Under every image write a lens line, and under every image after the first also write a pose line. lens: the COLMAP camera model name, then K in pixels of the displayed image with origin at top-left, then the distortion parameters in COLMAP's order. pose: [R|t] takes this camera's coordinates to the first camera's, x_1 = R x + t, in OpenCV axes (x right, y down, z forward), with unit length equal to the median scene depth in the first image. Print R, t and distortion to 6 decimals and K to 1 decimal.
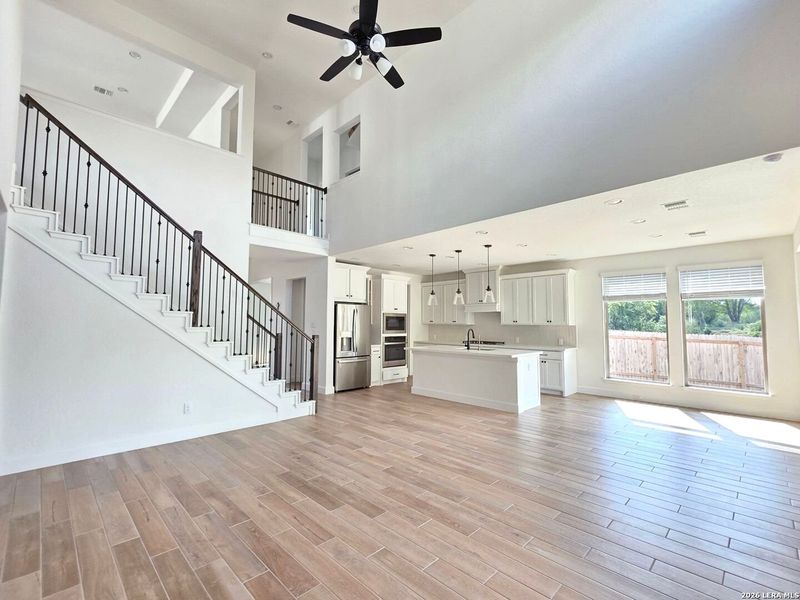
lens RADIAL K [[360.4, 0, 400.0], [0, 360.4, 300.0], [0, 0, 1]] dist [-0.001134, -0.000097]
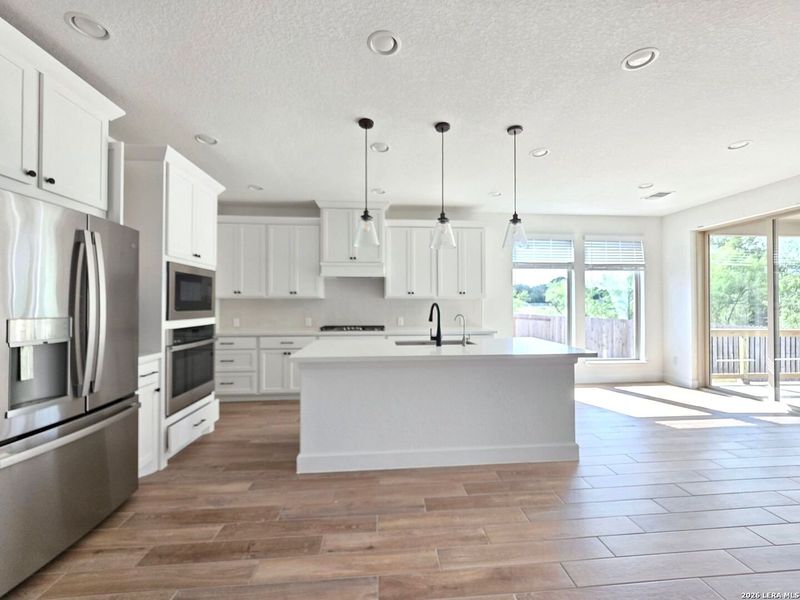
lens RADIAL K [[333.4, 0, 408.7], [0, 333.4, 300.9], [0, 0, 1]] dist [-0.014816, -0.000071]
pose [[0.649321, 0.000027, 0.760514, -0.167760], [-0.041775, 0.998491, 0.035632, 0.063193], [-0.759366, -0.054907, 0.648343, 0.736801]]
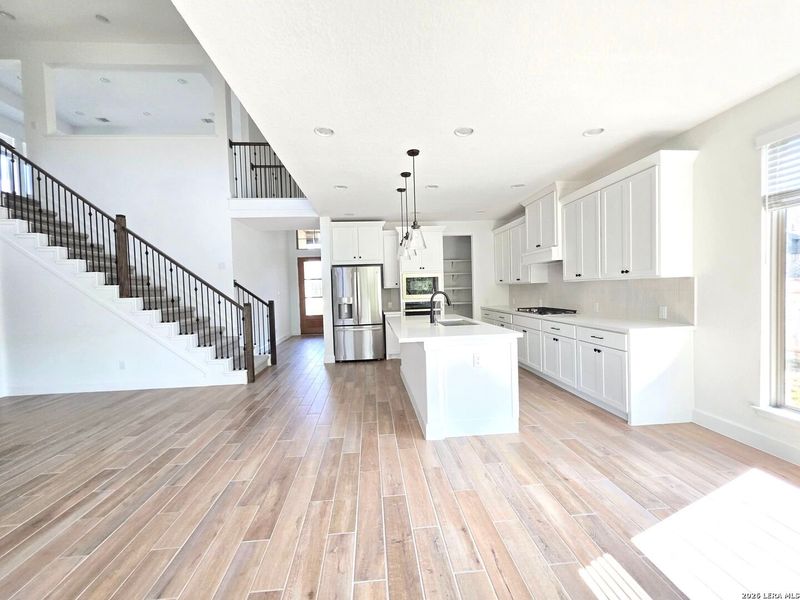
lens RADIAL K [[322.9, 0, 400.0], [0, 322.9, 300.0], [0, 0, 1]] dist [-0.001978, 0.000025]
pose [[0.764560, -0.008565, -0.644496, 0.520940], [0.076651, 0.994024, 0.077720, 0.044510], [0.639978, -0.108823, 0.760648, 0.507054]]
